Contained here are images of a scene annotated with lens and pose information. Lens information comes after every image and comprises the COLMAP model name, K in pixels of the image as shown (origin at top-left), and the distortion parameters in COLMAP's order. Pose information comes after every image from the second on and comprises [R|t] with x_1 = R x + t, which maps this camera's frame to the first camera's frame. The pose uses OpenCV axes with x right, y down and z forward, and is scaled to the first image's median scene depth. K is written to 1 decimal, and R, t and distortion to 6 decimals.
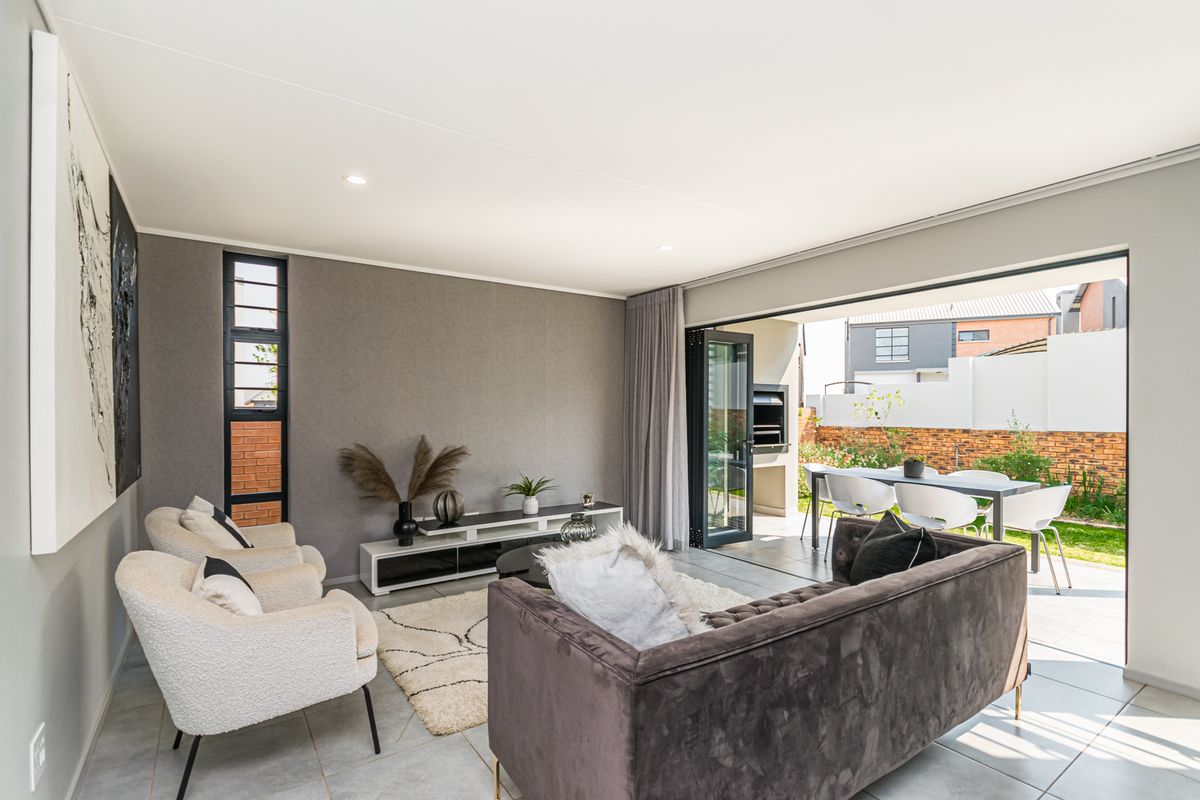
lens RADIAL K [[561.8, 0, 600.1], [0, 561.8, 408.8], [0, 0, 1]] dist [0.000240, 0.000028]
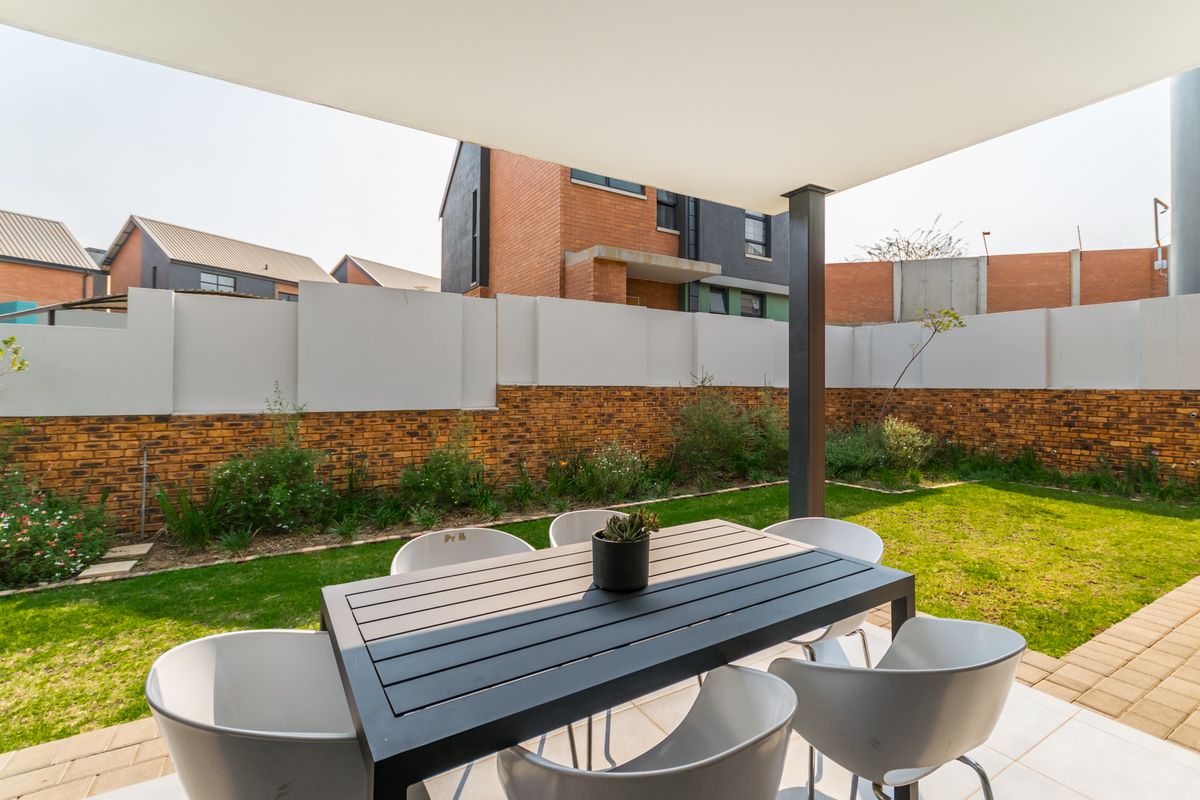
lens RADIAL K [[530.6, 0, 598.2], [0, 530.6, 392.1], [0, 0, 1]] dist [0.000222, -0.000032]
pose [[0.048692, -0.005510, 0.998799, 0.131454], [-0.007696, 0.999953, 0.005892, 0.005875], [-0.998784, -0.007973, 0.048647, 0.531077]]
